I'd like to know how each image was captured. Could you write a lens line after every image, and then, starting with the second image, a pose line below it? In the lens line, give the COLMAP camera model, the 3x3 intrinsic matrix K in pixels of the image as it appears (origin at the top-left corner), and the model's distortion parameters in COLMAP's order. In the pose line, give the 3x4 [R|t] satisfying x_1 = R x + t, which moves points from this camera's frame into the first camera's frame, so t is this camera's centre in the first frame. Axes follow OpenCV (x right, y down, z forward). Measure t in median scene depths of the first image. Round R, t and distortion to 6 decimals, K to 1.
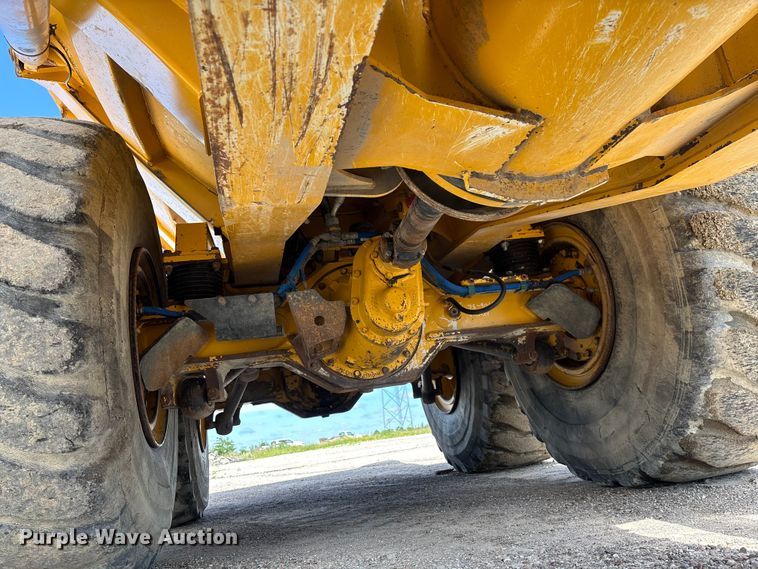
lens RADIAL K [[577.6, 0, 377.2], [0, 577.6, 288.5], [0, 0, 1]] dist [0.048867, -0.050382]
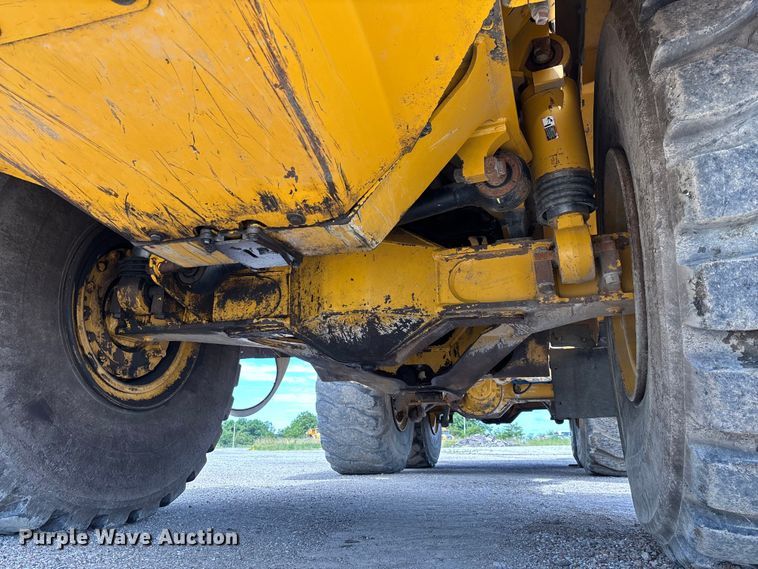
lens RADIAL K [[577.6, 0, 377.2], [0, 577.6, 288.5], [0, 0, 1]] dist [0.048867, -0.050382]
pose [[0.881951, 0.009402, -0.471247, 0.817573], [0.002002, 0.999717, 0.023693, -0.475185], [0.471337, -0.021840, 0.881683, -1.485436]]
